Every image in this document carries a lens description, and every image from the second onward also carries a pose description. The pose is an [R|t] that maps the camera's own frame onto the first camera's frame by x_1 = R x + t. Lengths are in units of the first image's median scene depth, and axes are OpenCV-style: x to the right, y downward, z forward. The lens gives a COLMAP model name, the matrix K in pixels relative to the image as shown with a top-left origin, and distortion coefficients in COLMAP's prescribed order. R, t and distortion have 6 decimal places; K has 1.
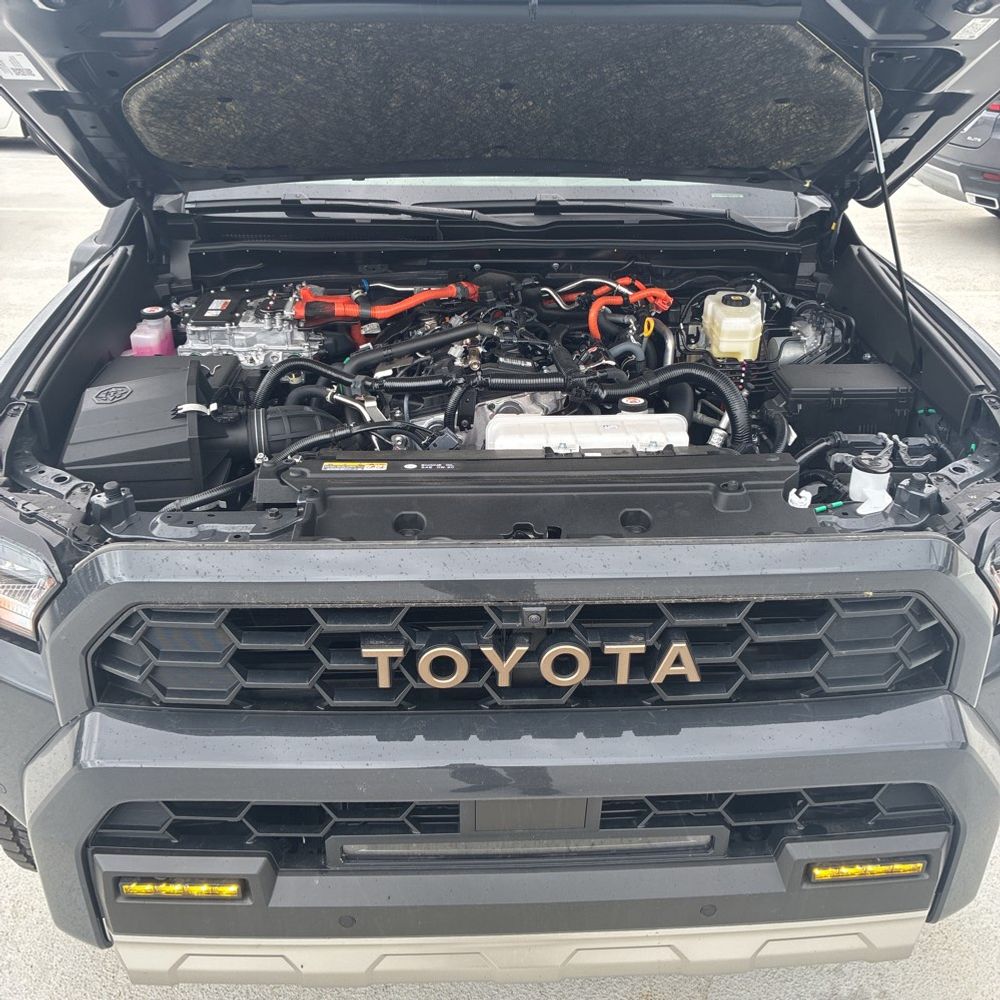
lens RADIAL K [[1004.3, 0, 507.6], [0, 1004.3, 505.6], [0, 0, 1]] dist [0.027618, 0.000000]
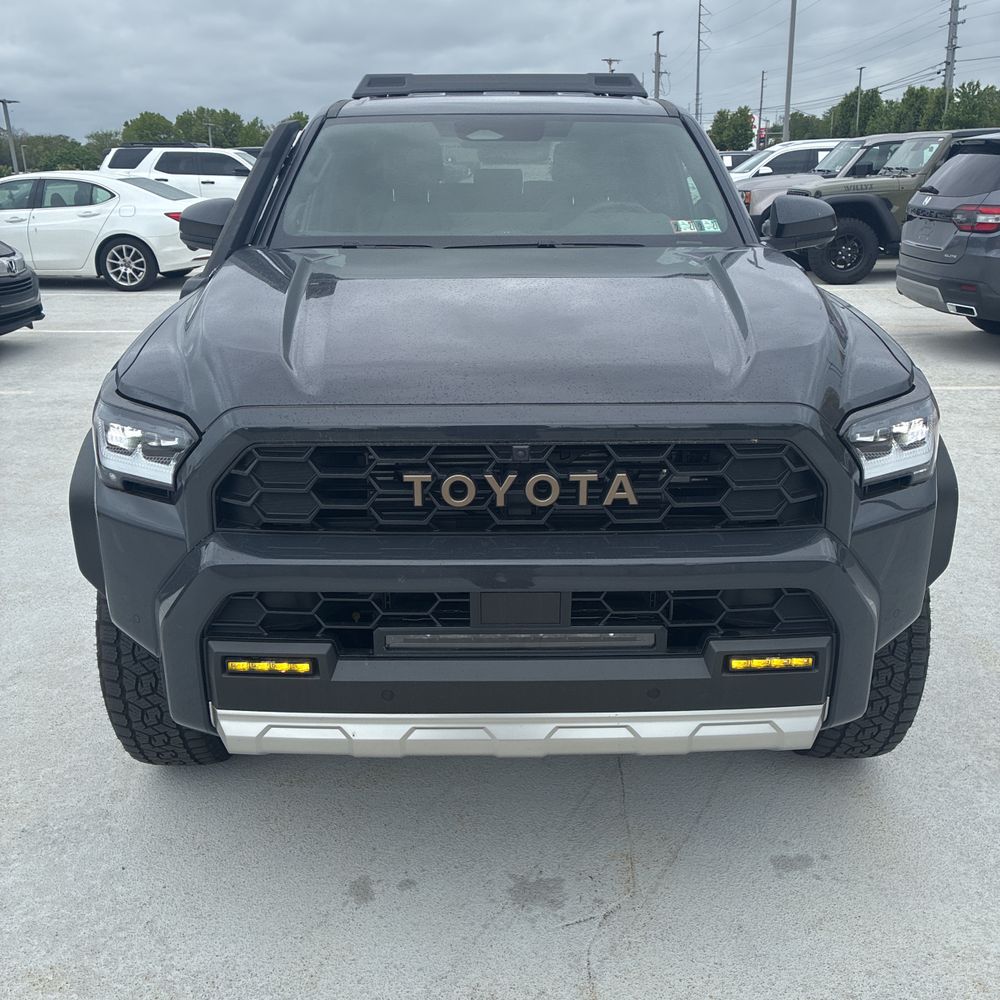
lens RADIAL K [[1004.3, 0, 502.9], [0, 1004.3, 493.5], [0, 0, 1]] dist [0.027618, 0.000000]
pose [[0.999421, -0.003018, -0.033903, 0.048022], [-0.002131, 0.988558, -0.150826, 0.373899], [0.033971, 0.150811, 0.987979, -0.415447]]
